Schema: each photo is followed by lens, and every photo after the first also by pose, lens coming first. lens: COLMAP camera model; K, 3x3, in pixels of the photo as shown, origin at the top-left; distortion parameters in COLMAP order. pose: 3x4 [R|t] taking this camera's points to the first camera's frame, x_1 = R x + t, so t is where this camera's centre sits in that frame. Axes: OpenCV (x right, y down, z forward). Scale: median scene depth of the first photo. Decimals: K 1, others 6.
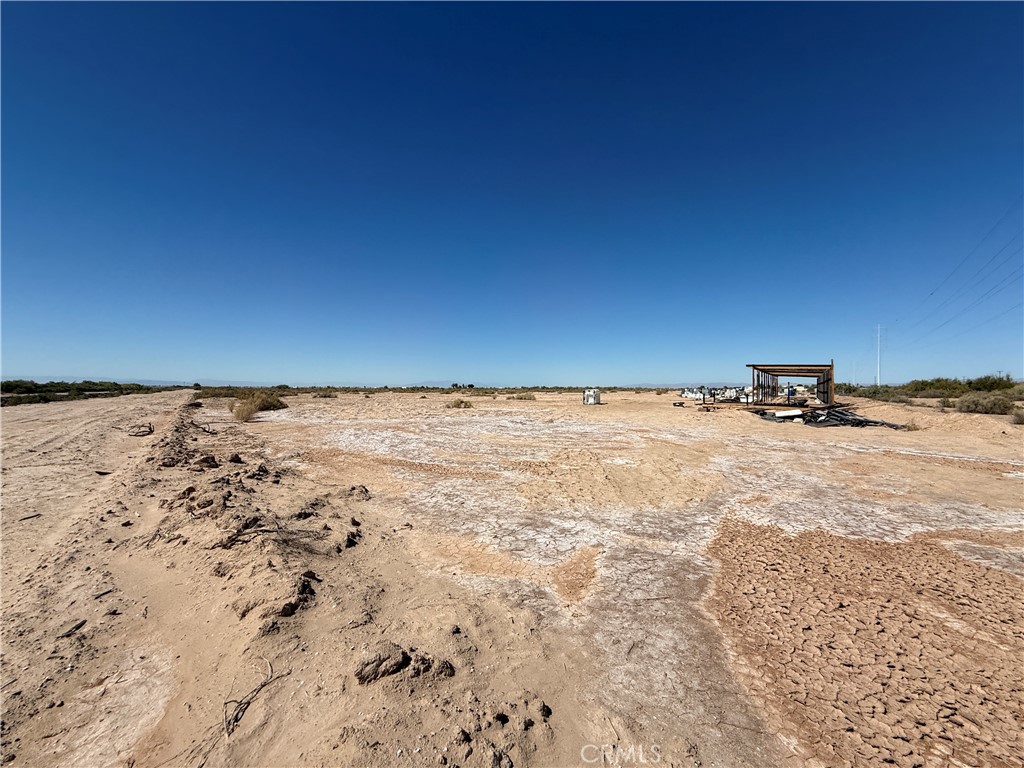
lens RADIAL K [[405.8, 0, 512.0], [0, 405.8, 384.0], [0, 0, 1]] dist [-0.001465, 0.000618]
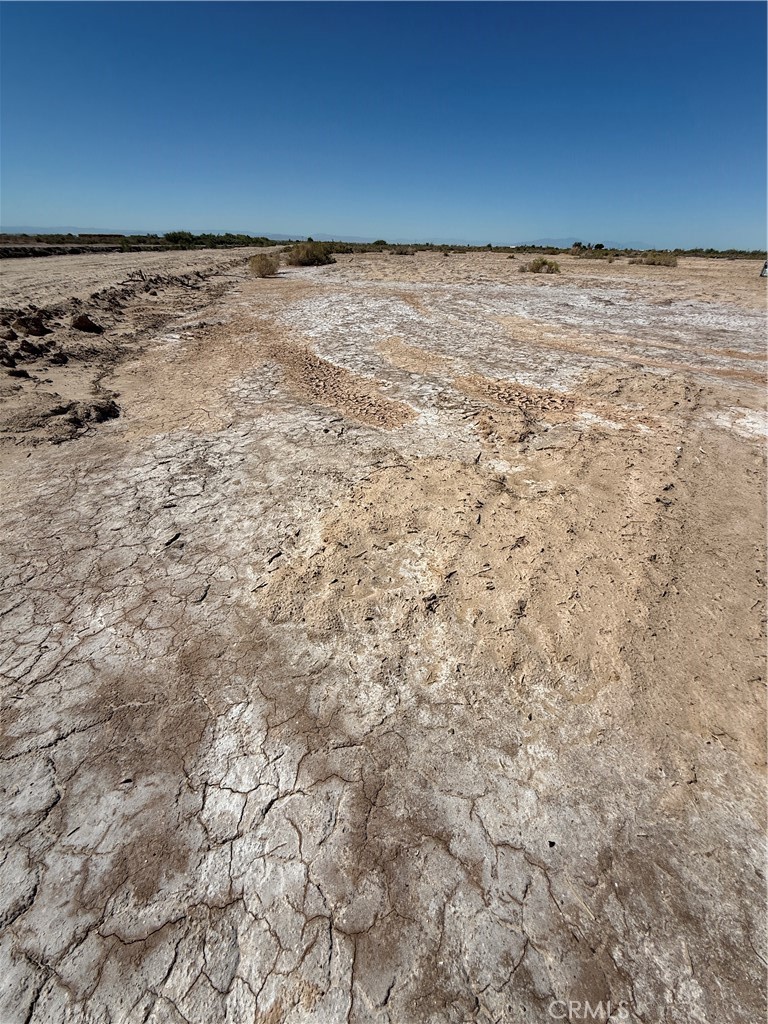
lens RADIAL K [[405.8, 0, 384.0], [0, 405.8, 512.0], [0, 0, 1]] dist [-0.001465, 0.000618]
pose [[0.868805, 0.283983, -0.405624, 0.087531], [-0.011430, 0.830472, 0.556943, 0.030296], [0.495022, -0.479239, 0.724764, 0.323932]]
